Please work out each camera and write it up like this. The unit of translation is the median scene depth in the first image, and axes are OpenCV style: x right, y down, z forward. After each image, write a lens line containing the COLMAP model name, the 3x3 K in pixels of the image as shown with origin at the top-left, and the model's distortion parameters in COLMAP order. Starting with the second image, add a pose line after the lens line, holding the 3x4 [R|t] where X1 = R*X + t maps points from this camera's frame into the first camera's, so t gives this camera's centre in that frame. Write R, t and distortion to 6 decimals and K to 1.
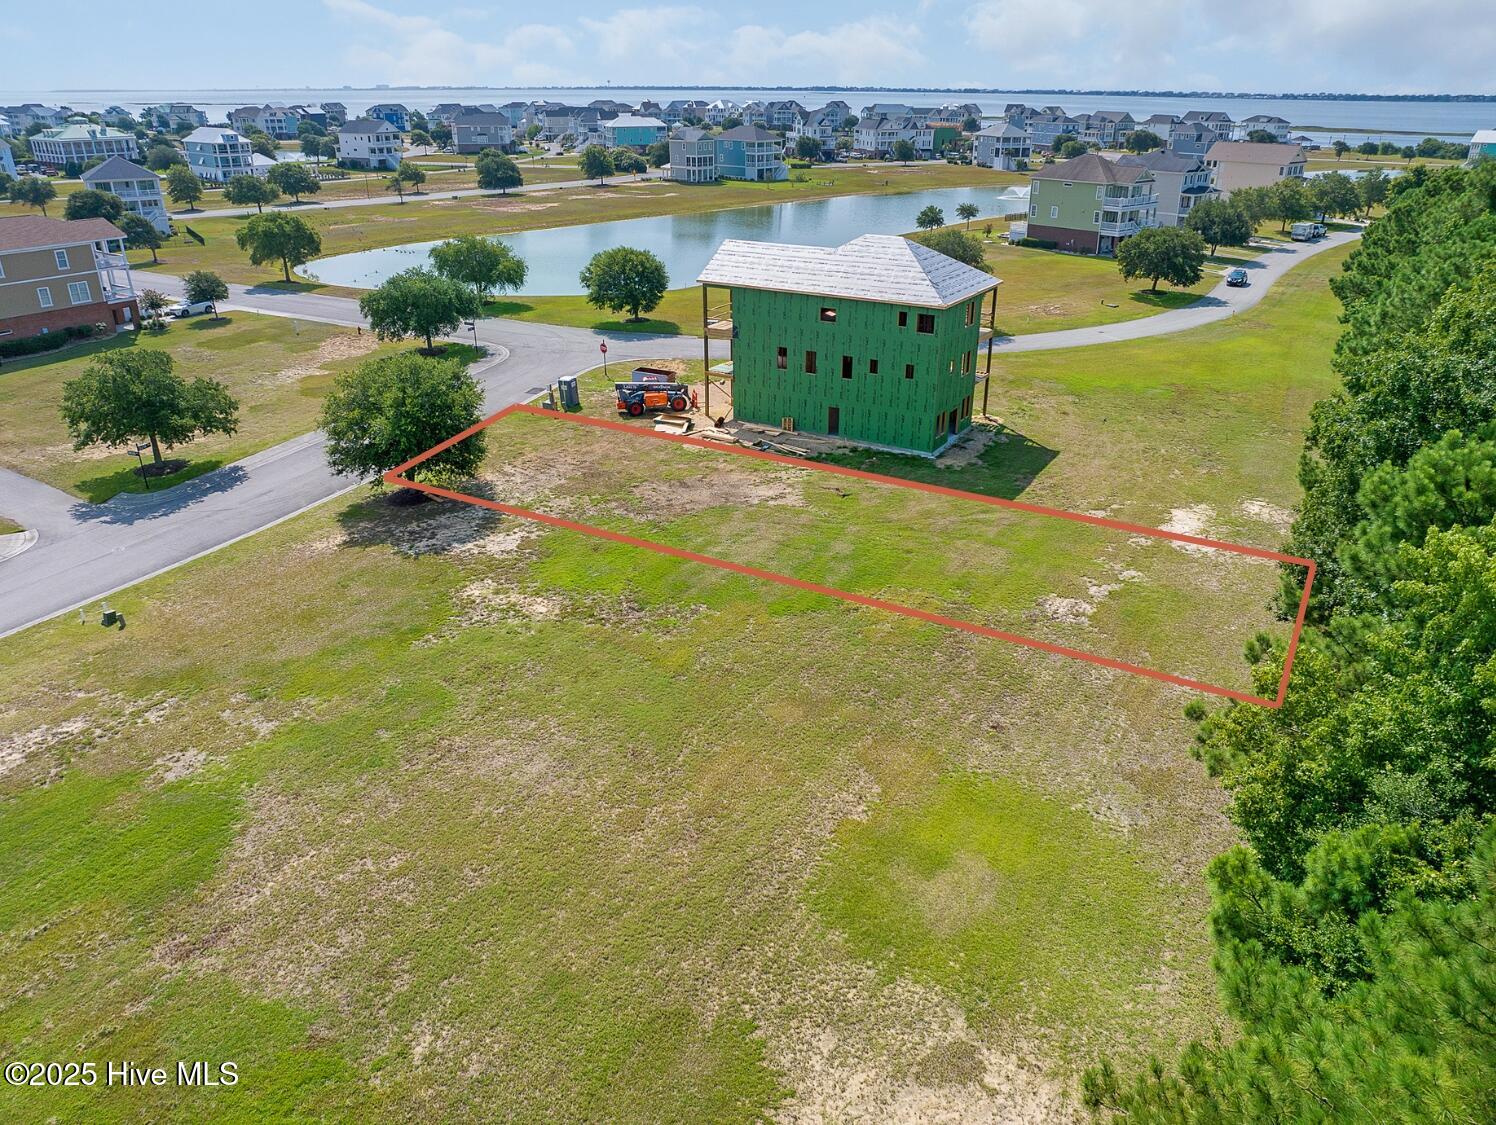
lens RADIAL K [[1062.8, 0, 753.1], [0, 1062.8, 554.1], [0, 0, 1]] dist [-0.037733, -0.000385]
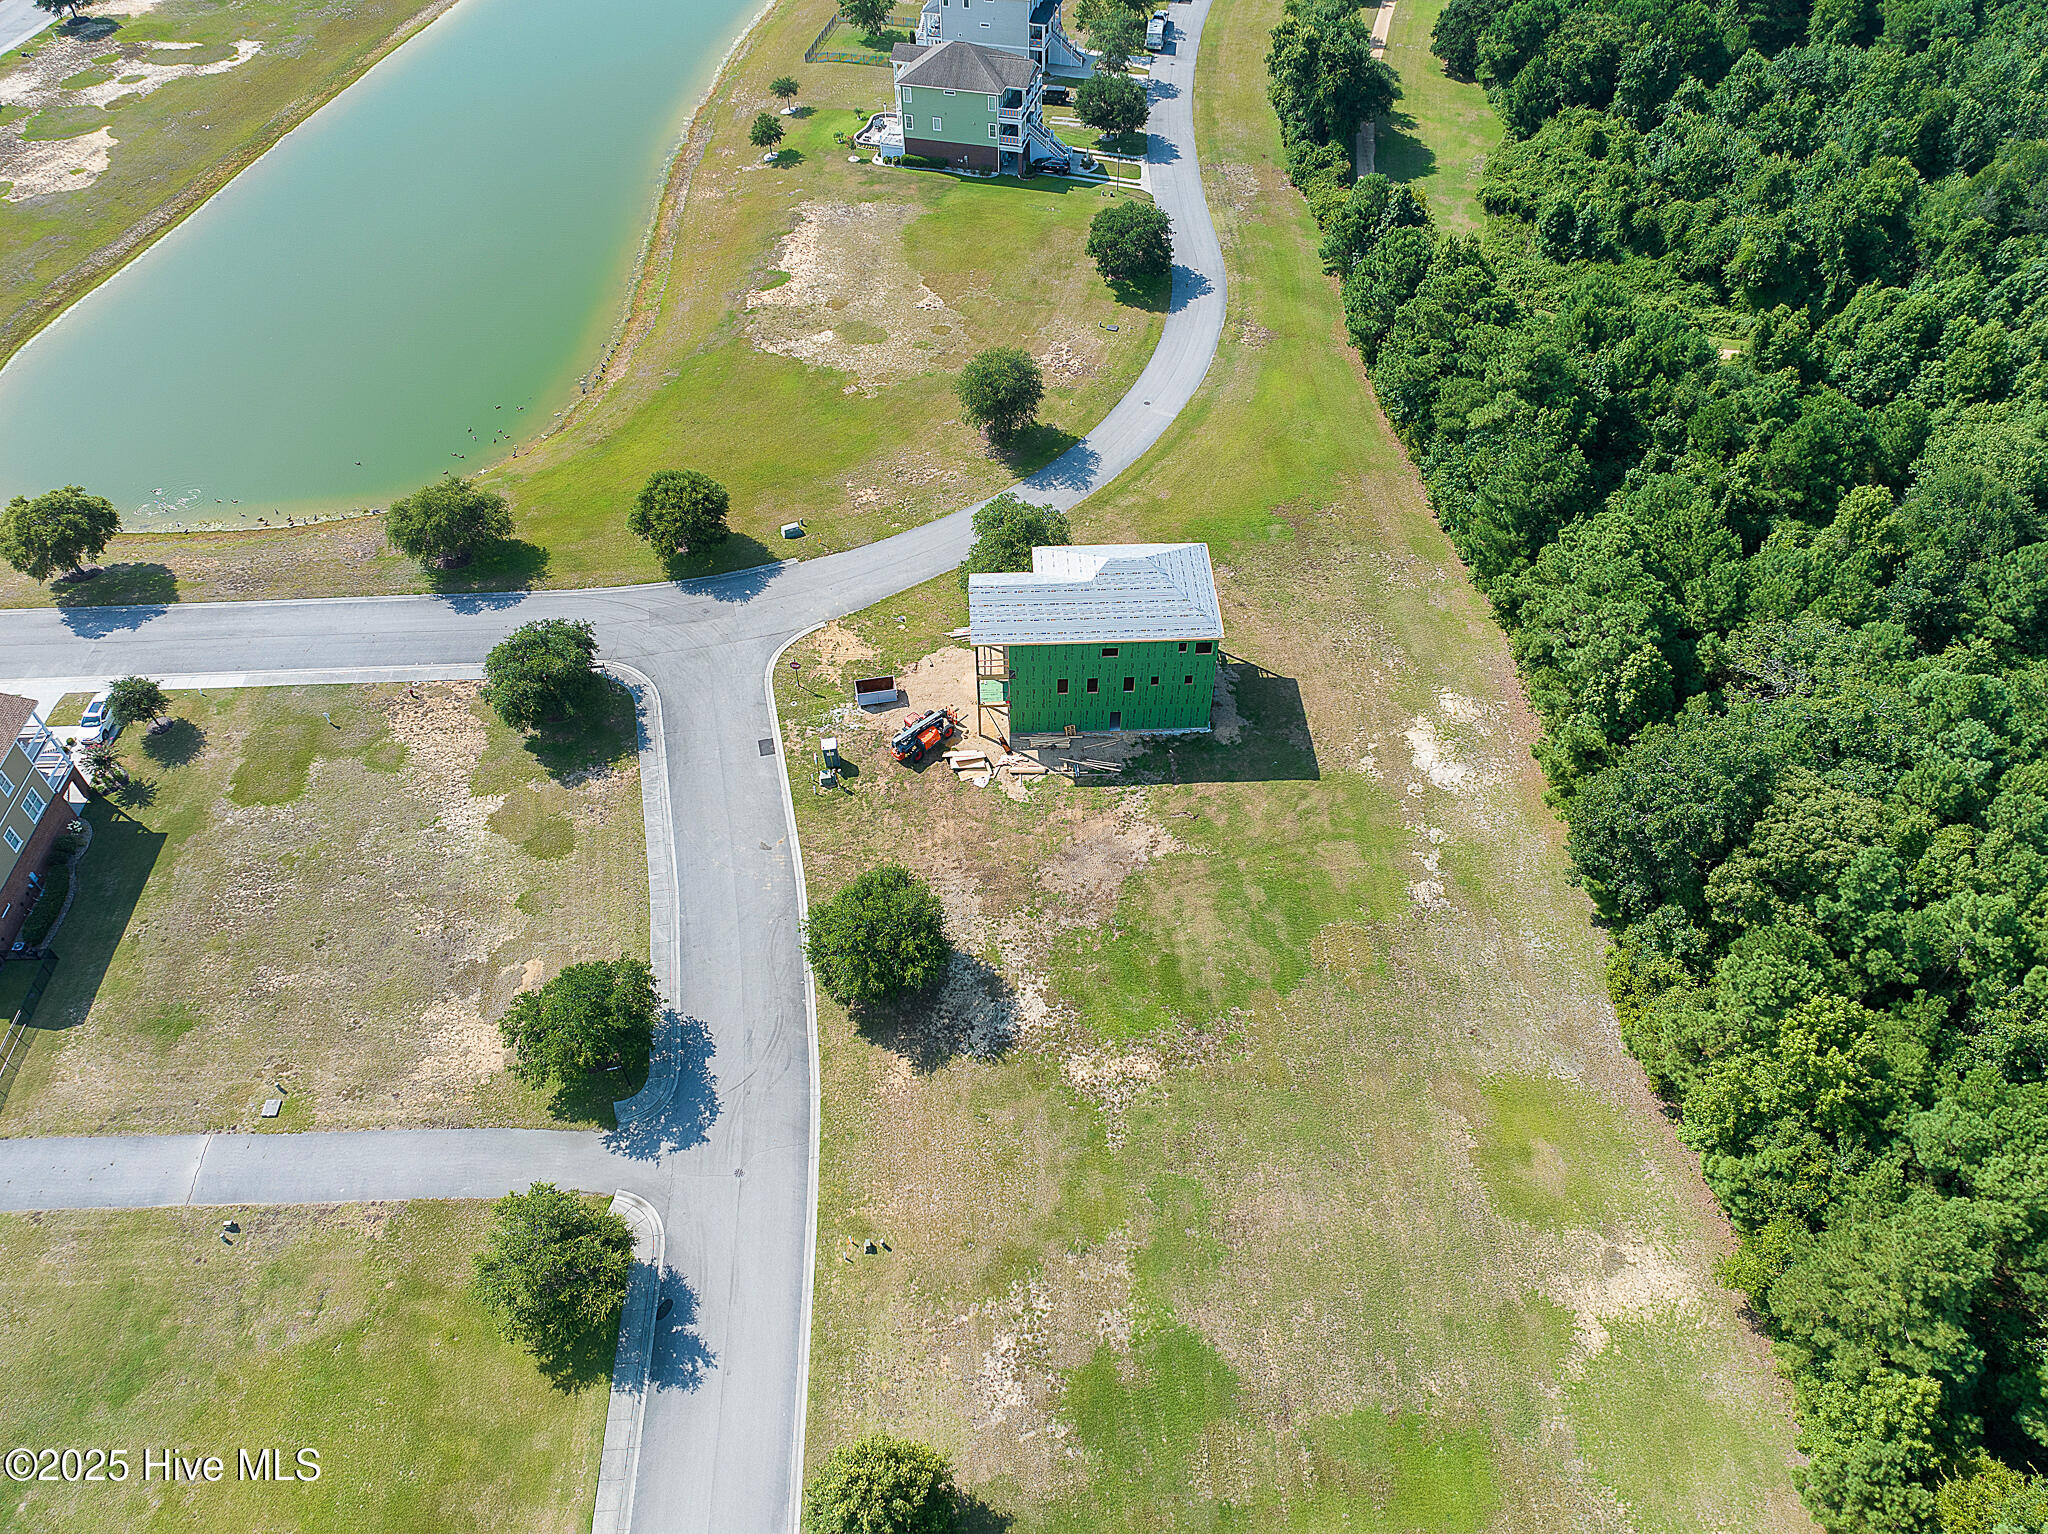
lens RADIAL K [[1437.3, 0, 1037.2], [0, 1437.3, 772.9], [0, 0, 1]] dist [-0.040675, 0.007299]
pose [[0.835387, -0.406257, 0.370248, -0.680670], [0.225442, 0.867569, 0.443284, -0.905181], [-0.501303, -0.286844, 0.816343, -0.254347]]
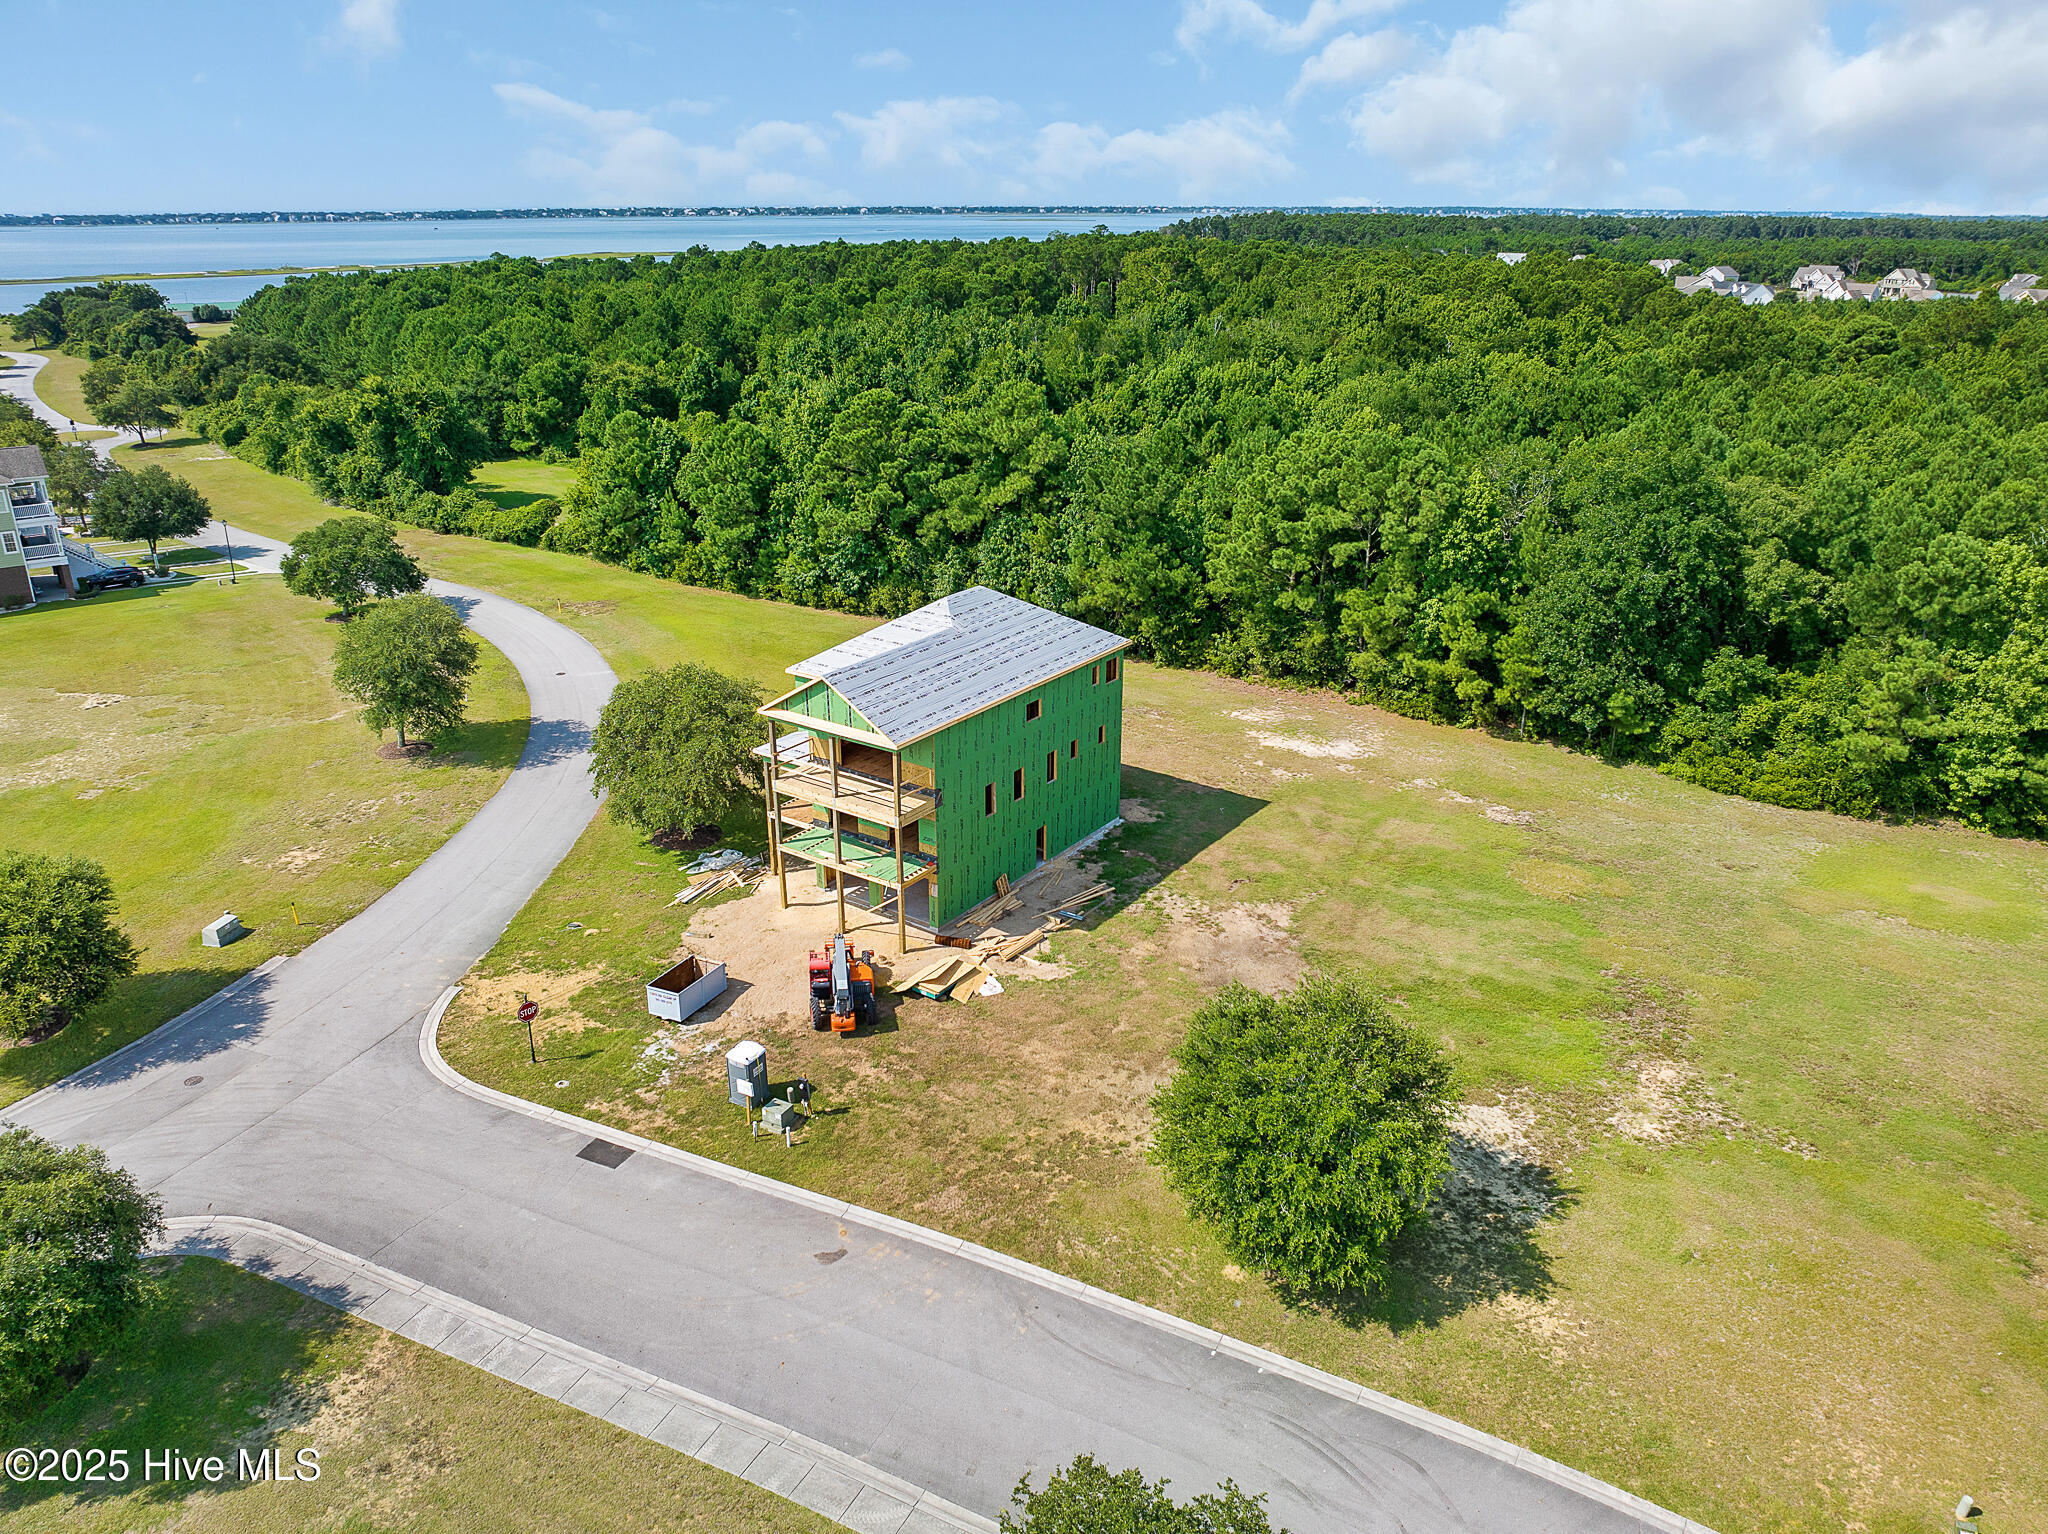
lens RADIAL K [[1437.3, 0, 1033.7], [0, 1437.3, 759.7], [0, 0, 1]] dist [-0.040675, 0.007299]
pose [[0.068567, -0.363924, 0.928901, -0.940551], [0.404008, 0.861459, 0.307680, -0.557174], [-0.912182, 0.354186, 0.206096, 0.922068]]
